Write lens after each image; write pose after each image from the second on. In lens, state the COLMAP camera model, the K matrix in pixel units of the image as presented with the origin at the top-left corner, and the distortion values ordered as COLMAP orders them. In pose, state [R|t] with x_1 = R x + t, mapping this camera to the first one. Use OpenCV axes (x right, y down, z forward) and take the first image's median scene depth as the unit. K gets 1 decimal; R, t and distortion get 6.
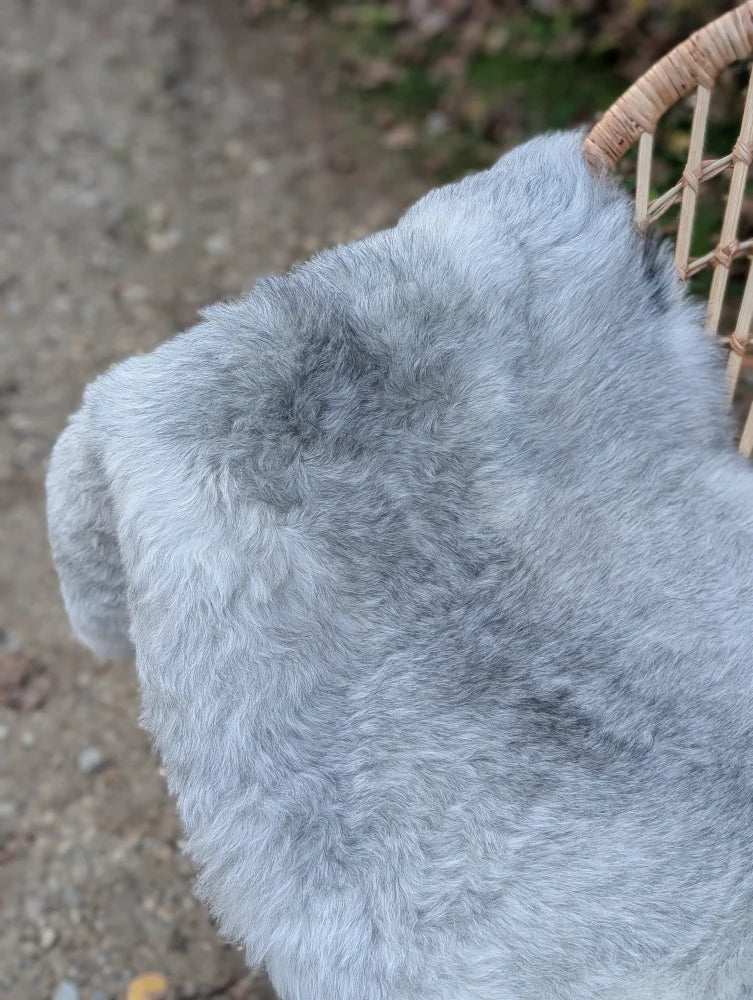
lens RADIAL K [[1415.3, 0, 373.2], [0, 1415.3, 508.8], [0, 0, 1]] dist [0.233124, -1.037504]
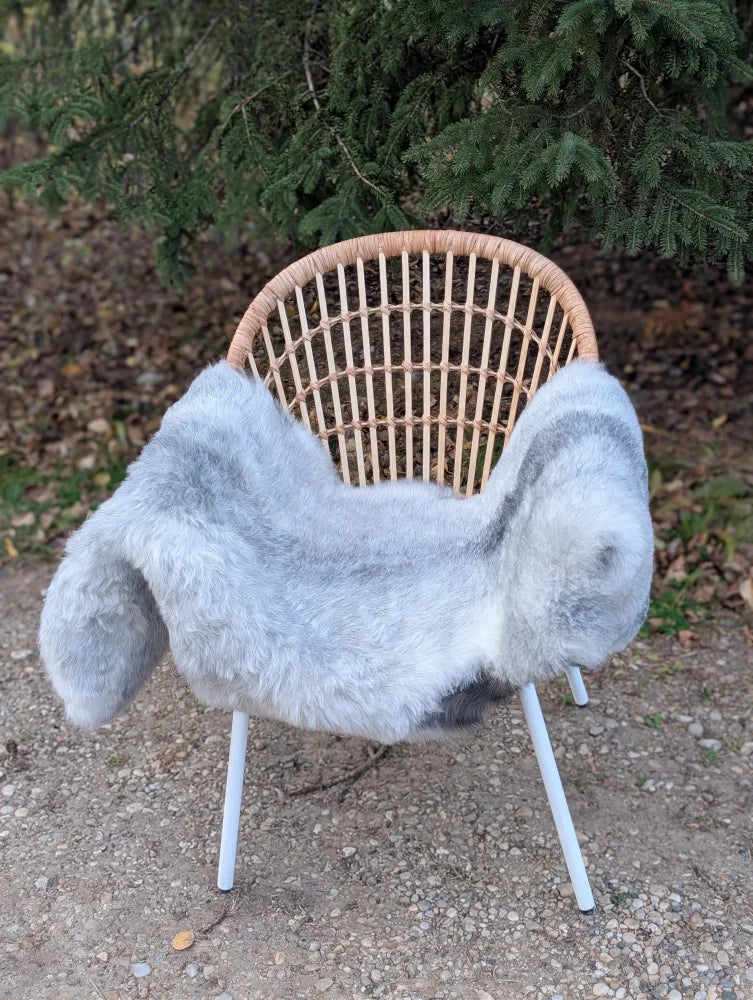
lens RADIAL K [[1393.3, 0, 376.5], [0, 1393.3, 500.0], [0, 0, 1]] dist [0.212795, -0.885565]
pose [[0.770765, -0.315806, 0.553343, -0.917335], [0.484589, 0.854445, -0.187344, 0.420295], [-0.413636, 0.412542, 0.811612, -0.693948]]
